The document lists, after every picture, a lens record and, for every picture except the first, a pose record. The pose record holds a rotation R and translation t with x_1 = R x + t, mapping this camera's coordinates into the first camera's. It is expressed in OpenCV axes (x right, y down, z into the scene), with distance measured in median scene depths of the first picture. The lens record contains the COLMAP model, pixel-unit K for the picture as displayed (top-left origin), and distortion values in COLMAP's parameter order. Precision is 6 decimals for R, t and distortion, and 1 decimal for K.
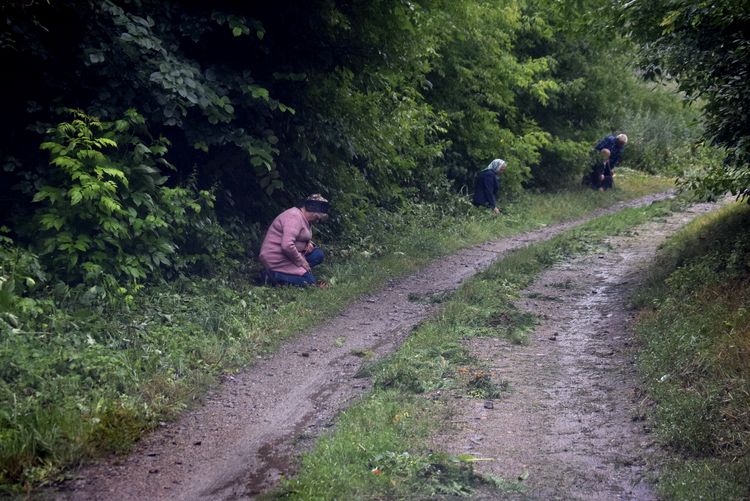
lens RADIAL K [[1771.5, 0, 376.2], [0, 1771.5, 250.1], [0, 0, 1]] dist [0.052071, 0.000000]
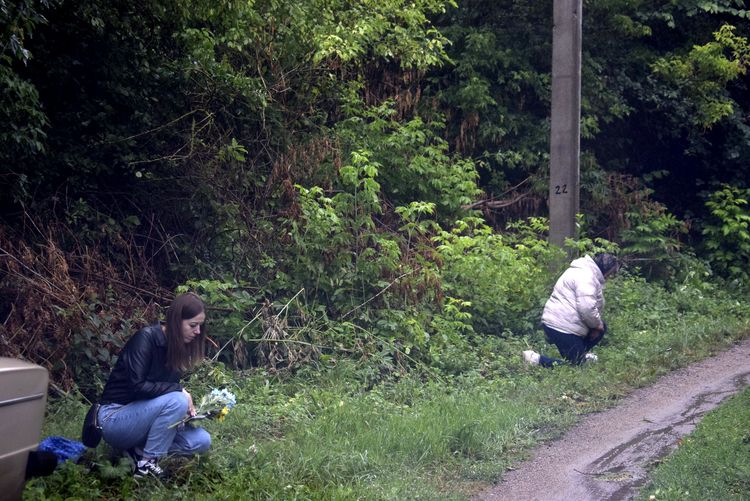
lens RADIAL K [[1771.5, 0, 375.4], [0, 1771.5, 250.3], [0, 0, 1]] dist [0.052071, 0.000000]
pose [[0.943509, -0.014473, -0.331030, 0.090382], [0.008293, 0.999764, -0.020074, 0.022096], [0.331242, 0.016195, 0.943407, -0.791476]]
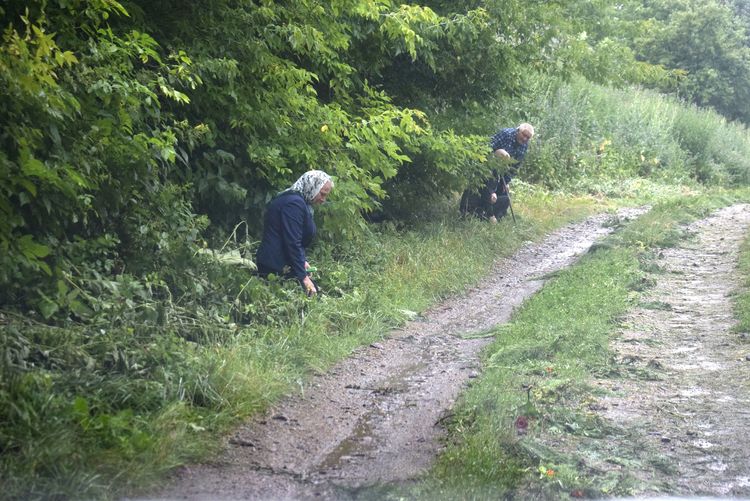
lens RADIAL K [[1771.5, 0, 375.2], [0, 1771.5, 249.4], [0, 0, 1]] dist [0.052071, 0.000000]
pose [[0.995042, 0.011218, 0.098821, 0.042239], [-0.011241, 0.999937, -0.000329, -0.032195], [-0.098819, -0.000784, 0.995105, 0.578558]]
